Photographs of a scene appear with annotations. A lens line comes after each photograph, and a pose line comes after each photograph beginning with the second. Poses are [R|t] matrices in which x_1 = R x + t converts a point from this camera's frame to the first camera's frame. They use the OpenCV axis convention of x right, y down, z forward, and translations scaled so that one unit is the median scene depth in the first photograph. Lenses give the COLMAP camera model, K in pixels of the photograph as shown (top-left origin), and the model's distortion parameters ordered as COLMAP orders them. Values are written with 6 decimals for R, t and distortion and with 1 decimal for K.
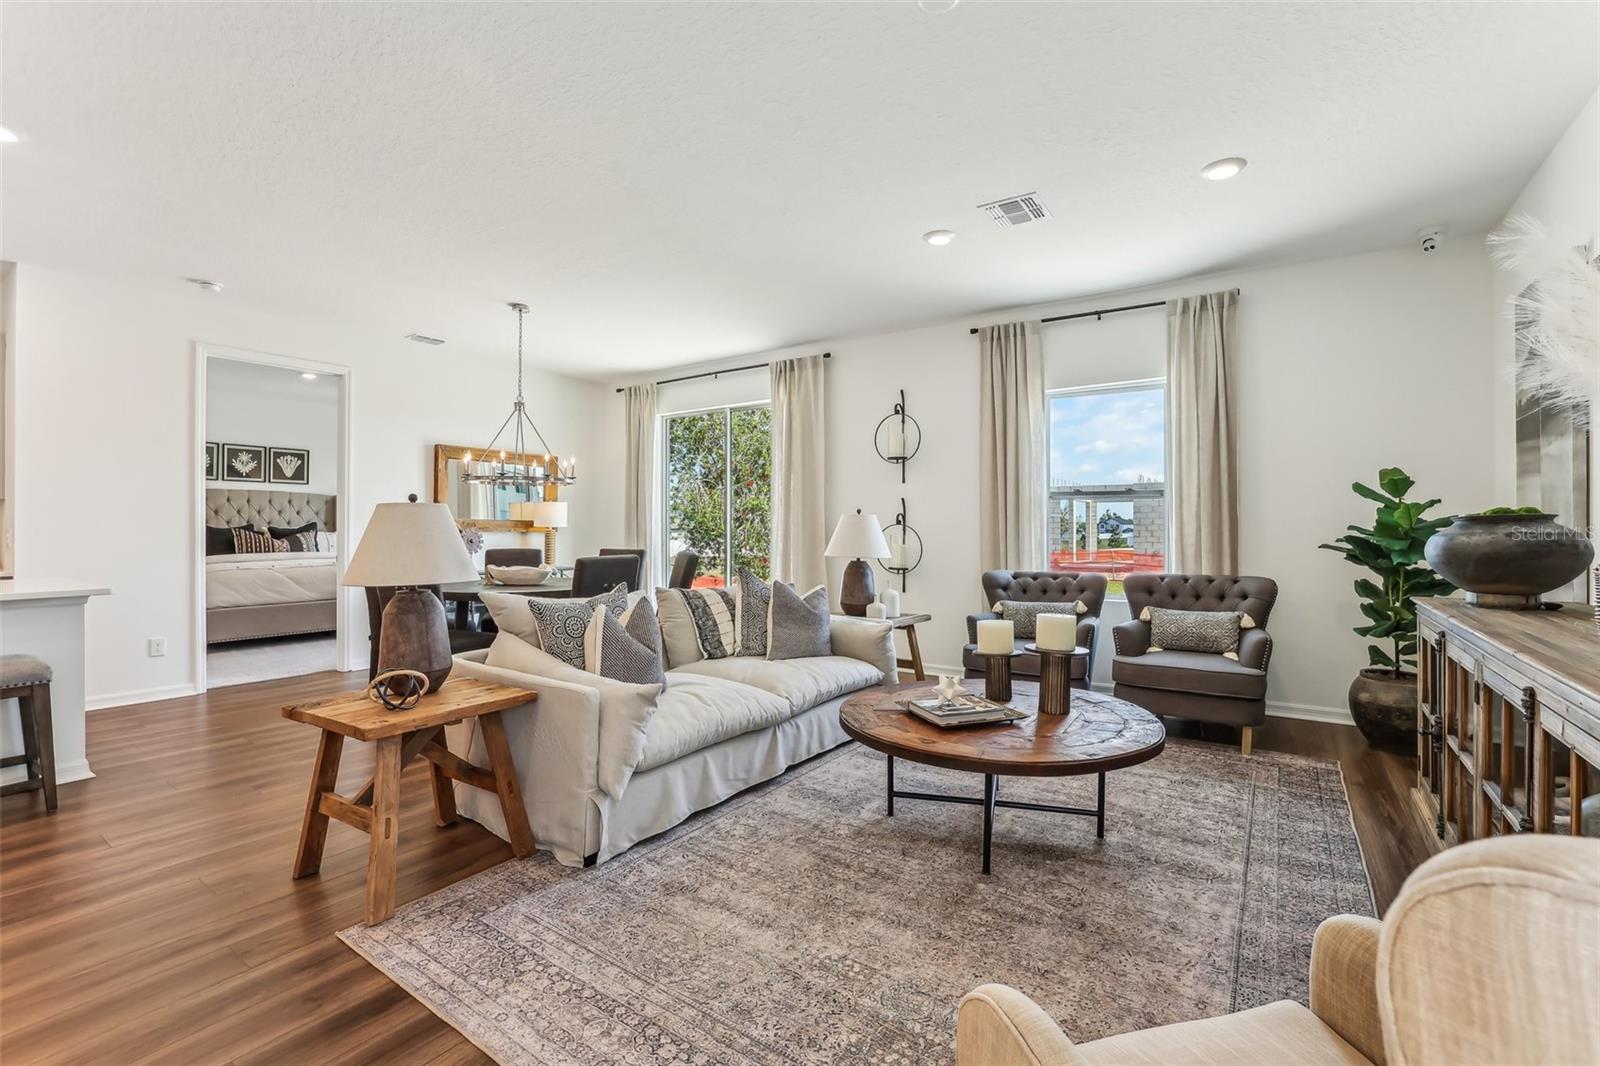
lens RADIAL K [[703.7, 0, 803.7], [0, 703.7, 505.2], [0, 0, 1]] dist [-0.022287, 0.000204]
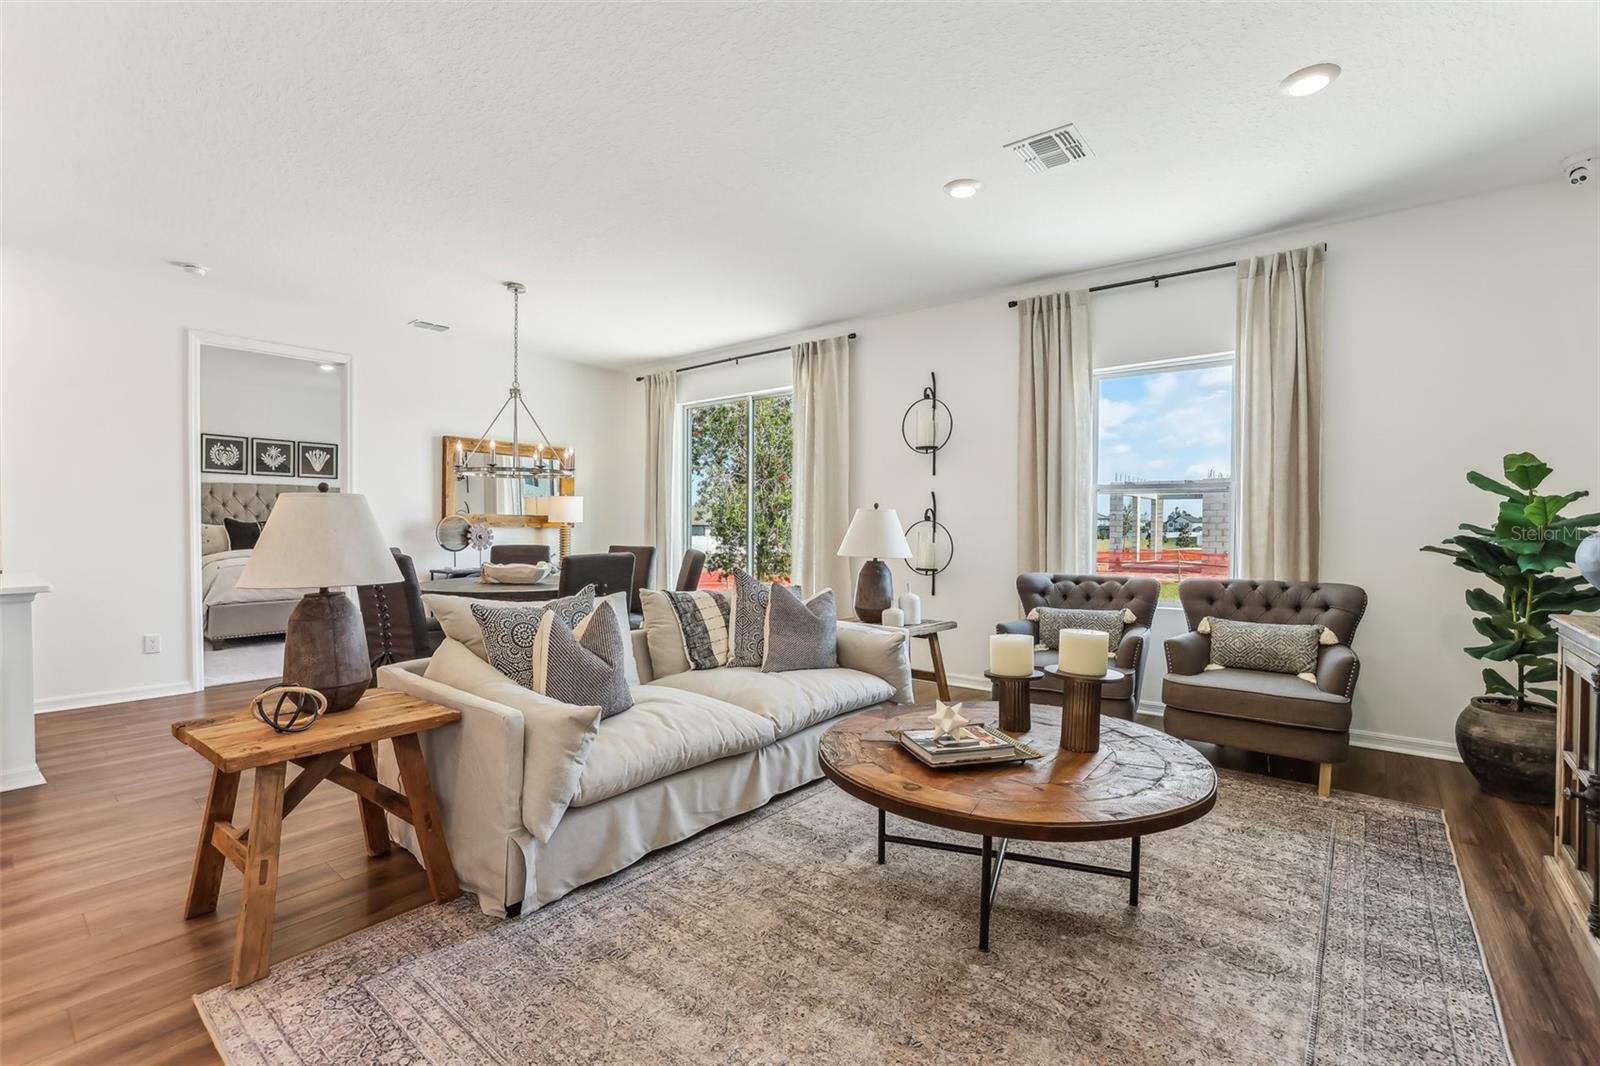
lens RADIAL K [[711.1, 0, 803.2], [0, 711.1, 520.9], [0, 0, 1]] dist [-0.028353, 0.008361]
pose [[0.996999, 0.003582, -0.077337, 0.076471], [-0.001516, 0.999641, 0.026764, 0.005245], [0.077405, -0.026566, 0.996646, 0.122683]]
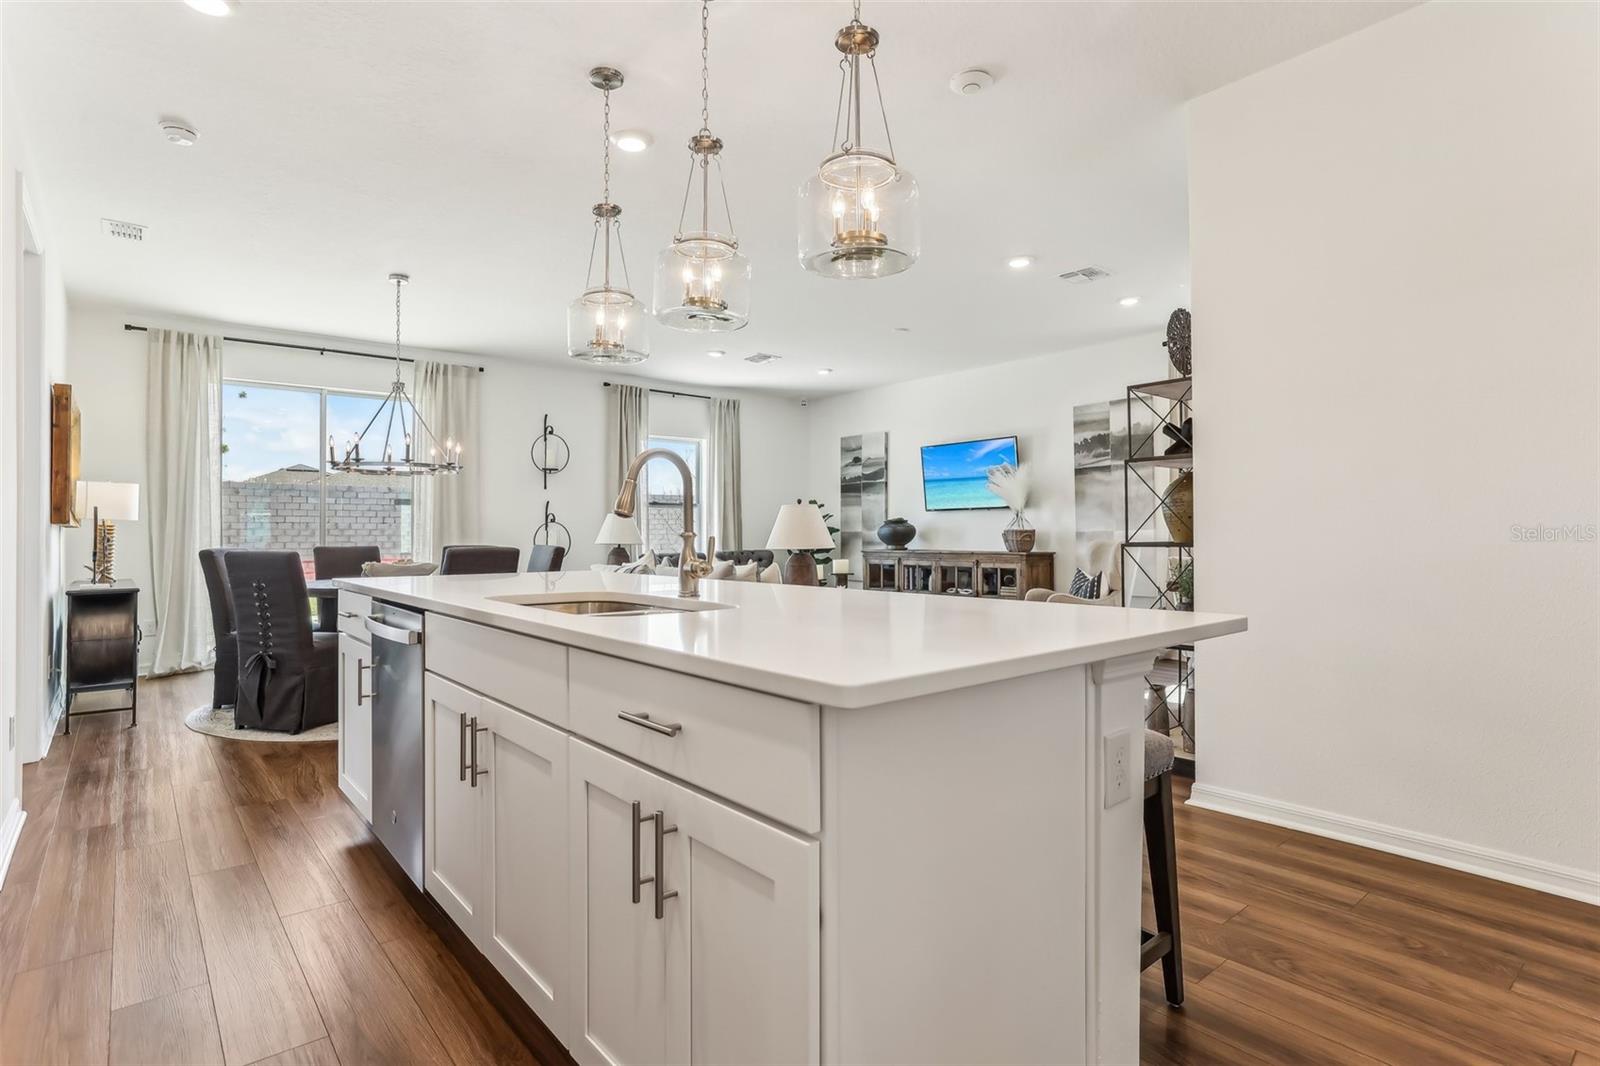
lens RADIAL K [[815.2, 0, 765.7], [0, 815.2, 533.2], [0, 0, 1]] dist [0.061900, 0.000021]
pose [[0.297517, -0.003415, 0.954711, -1.955225], [-0.024340, 0.999641, 0.011160, 0.035807], [-0.954406, -0.026558, 0.297327, 0.327105]]
